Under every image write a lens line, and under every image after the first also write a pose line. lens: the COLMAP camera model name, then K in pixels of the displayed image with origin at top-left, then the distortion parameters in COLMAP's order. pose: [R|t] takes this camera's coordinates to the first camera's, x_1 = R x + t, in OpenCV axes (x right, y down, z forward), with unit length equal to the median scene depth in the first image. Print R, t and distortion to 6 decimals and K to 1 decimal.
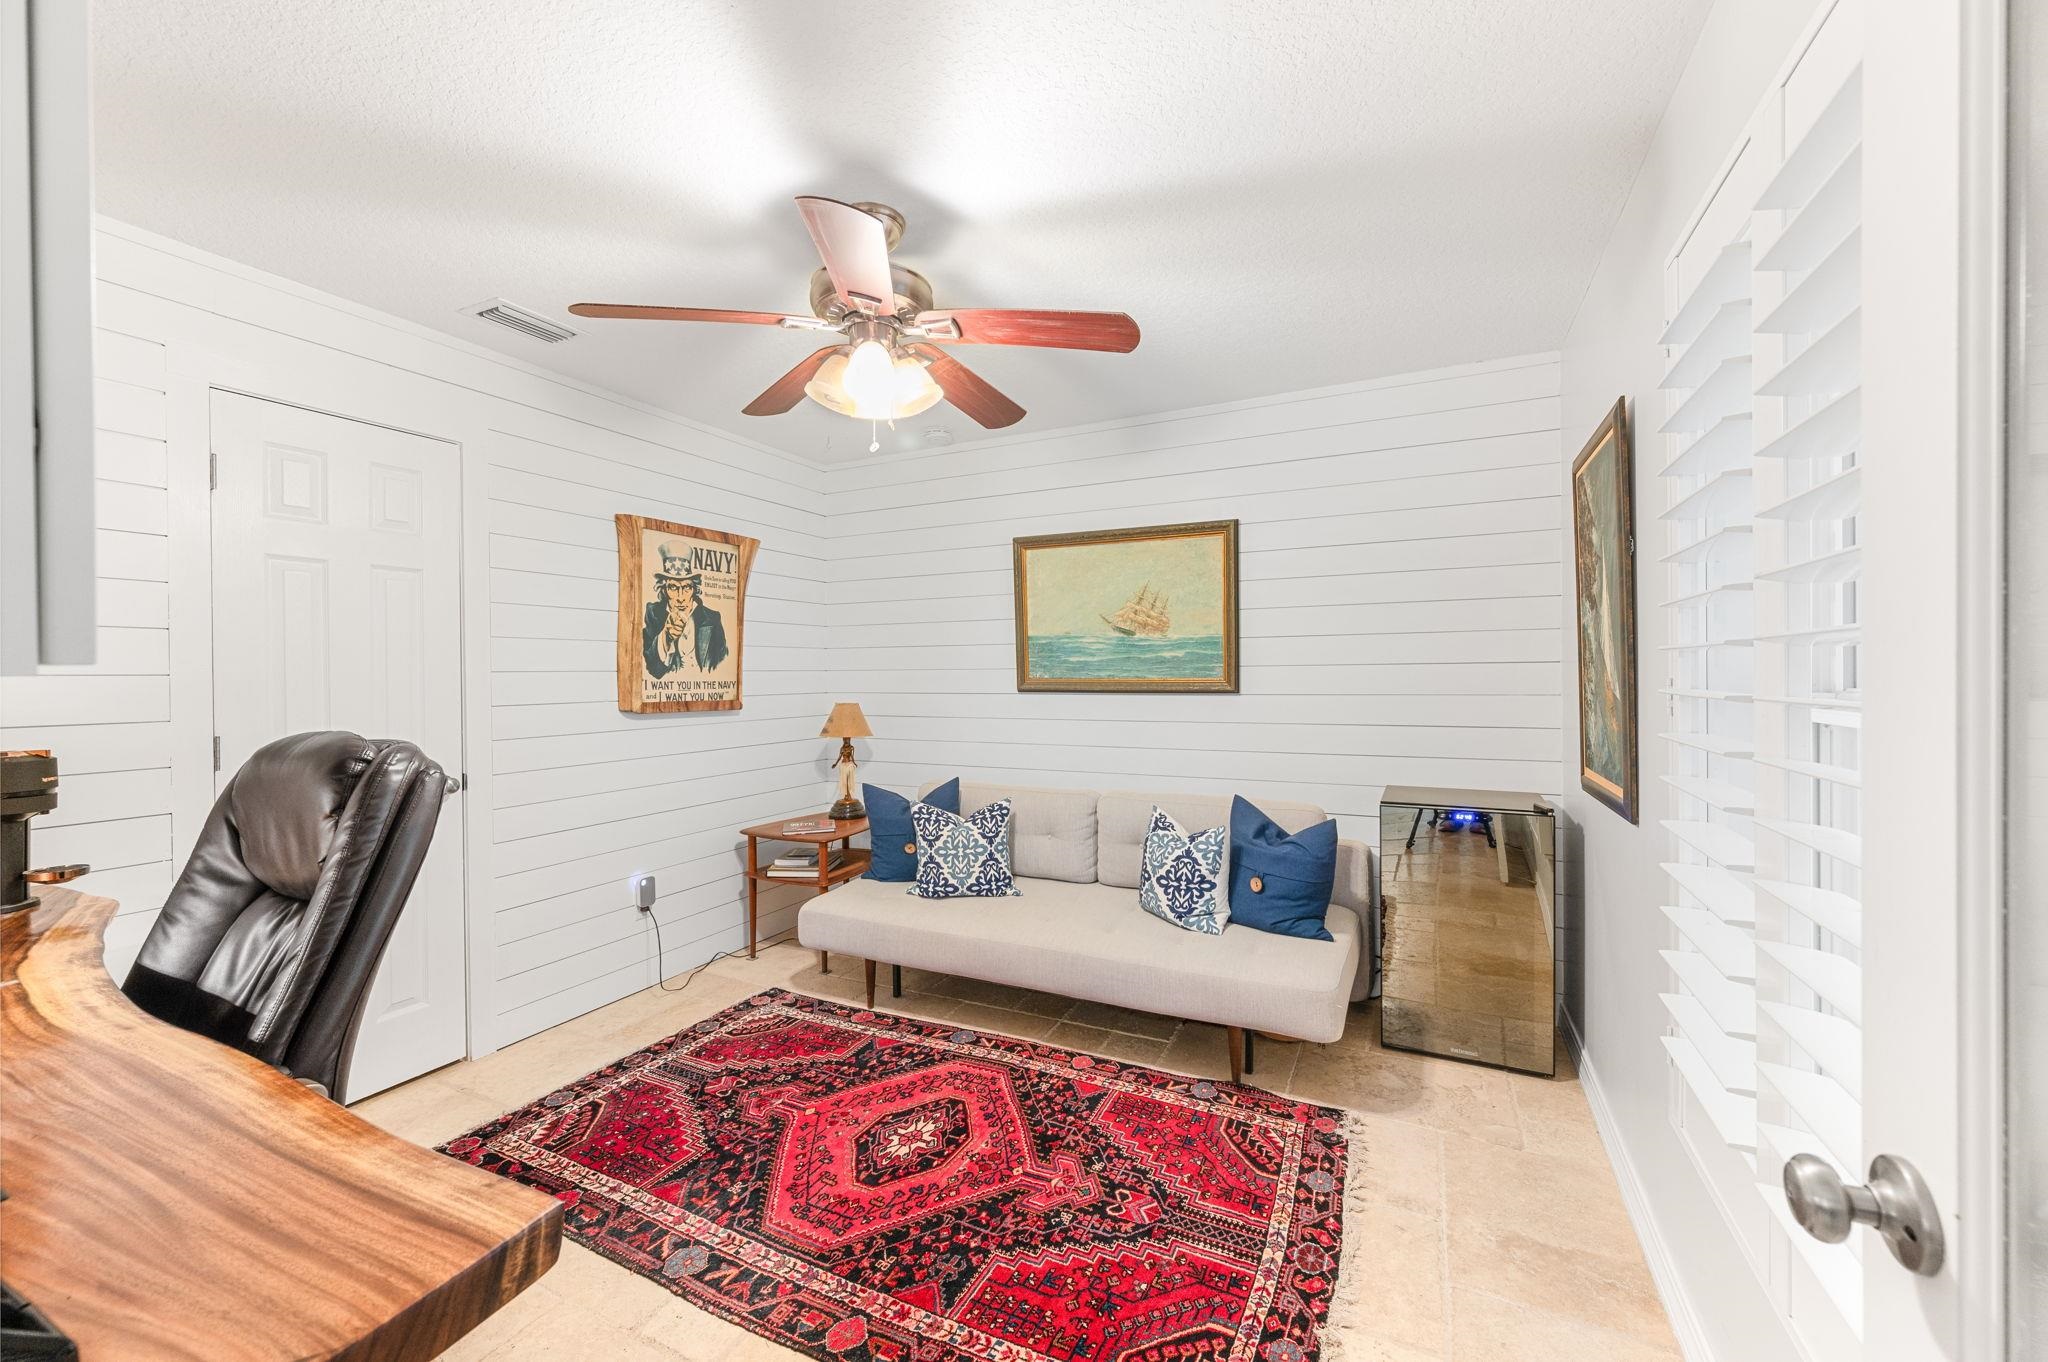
lens RADIAL K [[805.6, 0, 1033.6], [0, 805.6, 677.9], [0, 0, 1]] dist [-0.000423, 0.000746]
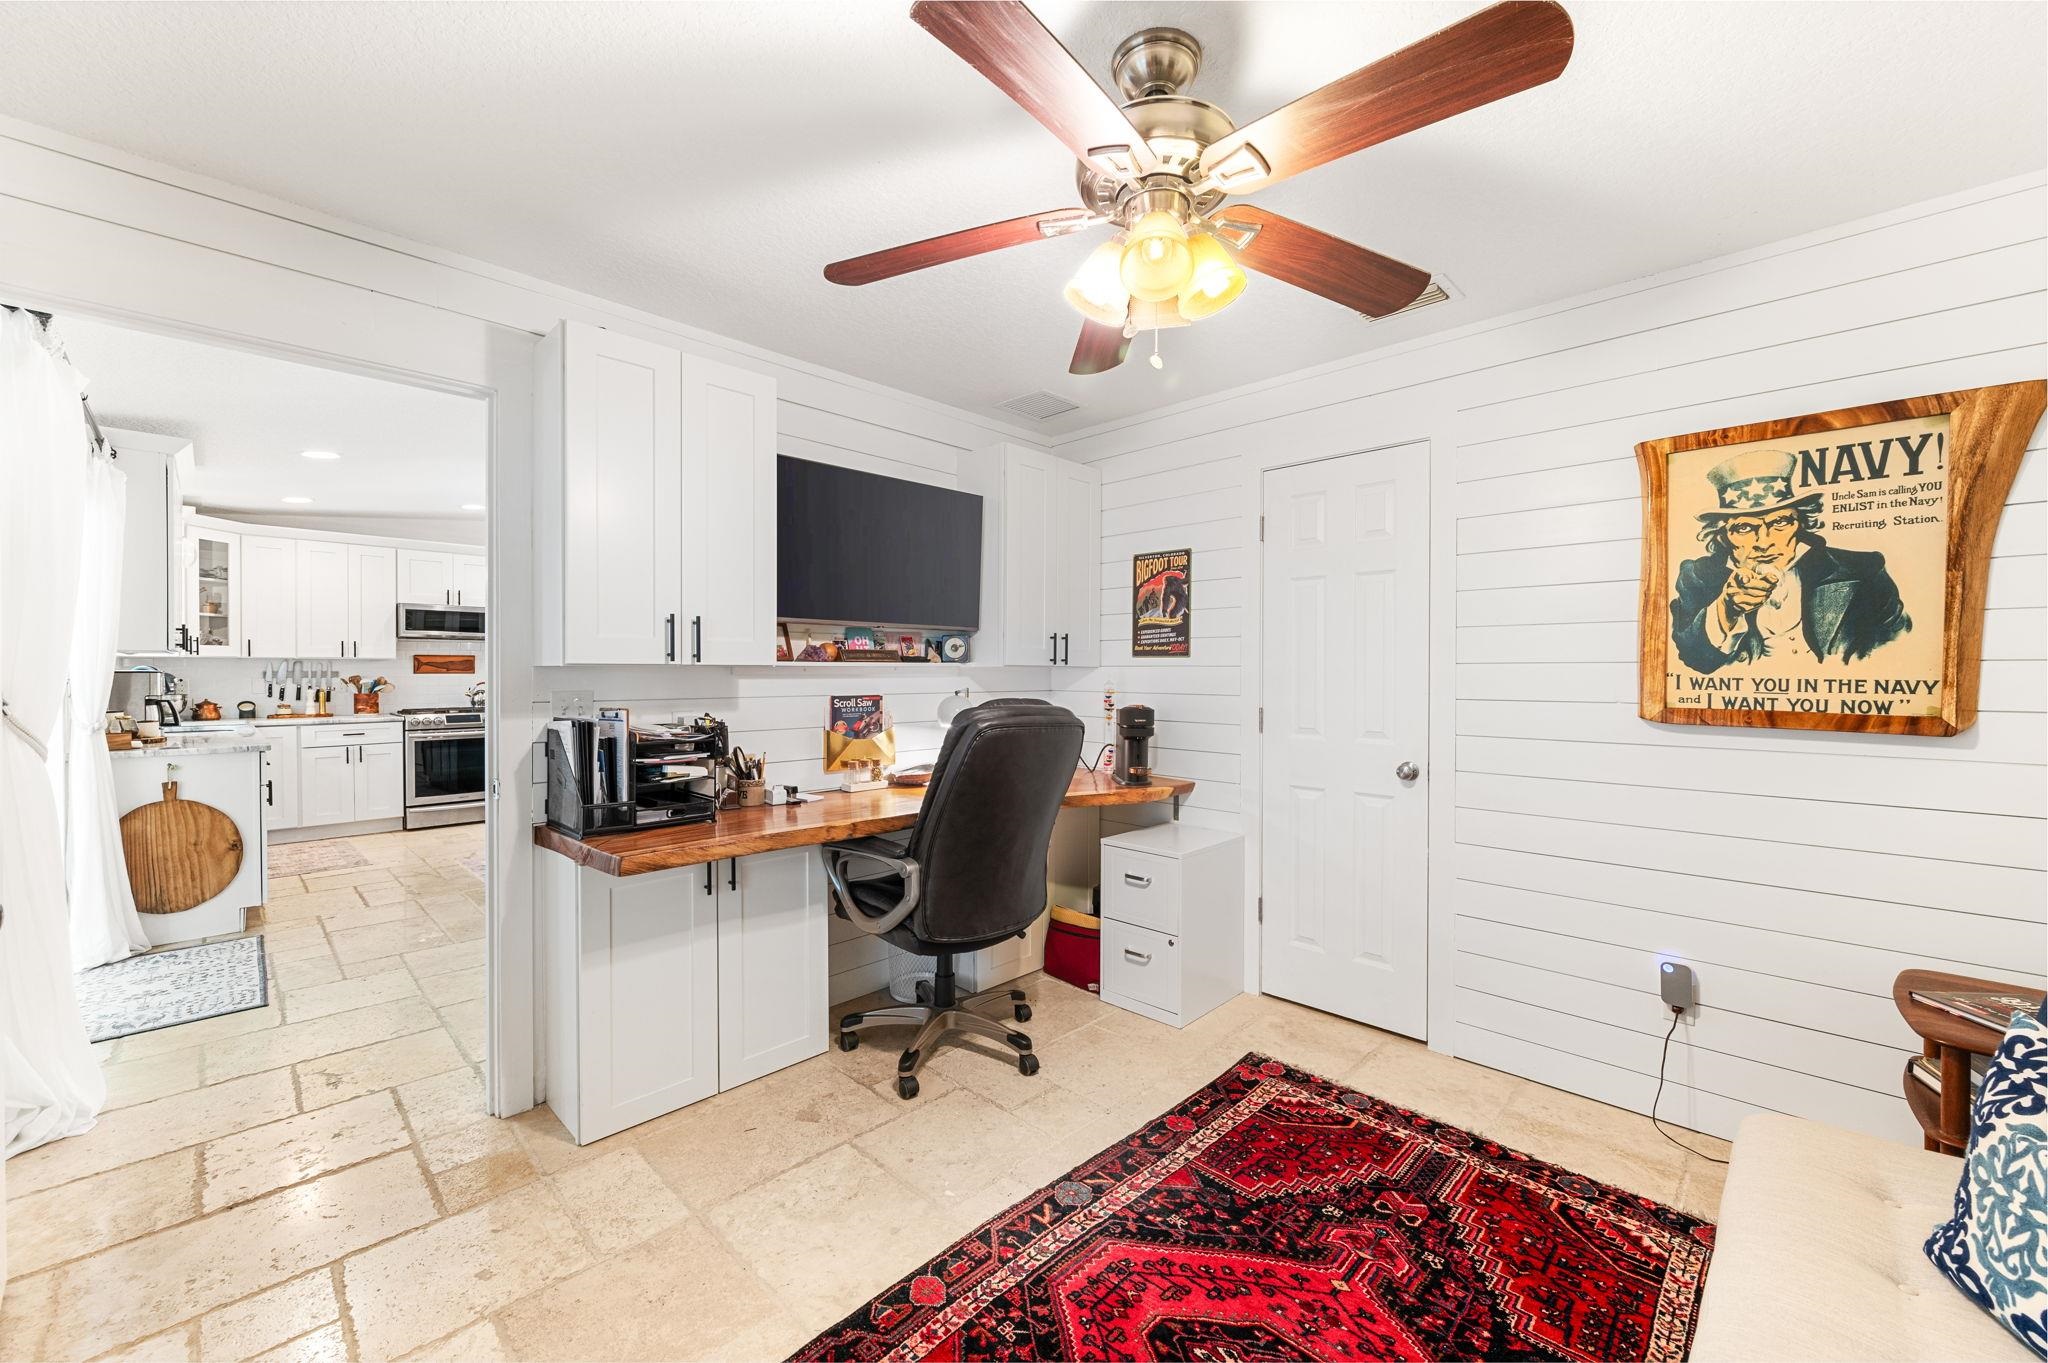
lens RADIAL K [[805.6, 0, 1024.2], [0, 805.6, 677.0], [0, 0, 1]] dist [-0.000423, 0.000746]
pose [[-0.322447, 0.014526, -0.946476, 0.351651], [-0.005897, 0.999832, 0.017354, -0.004235], [0.946569, 0.011177, -0.322307, 0.713440]]
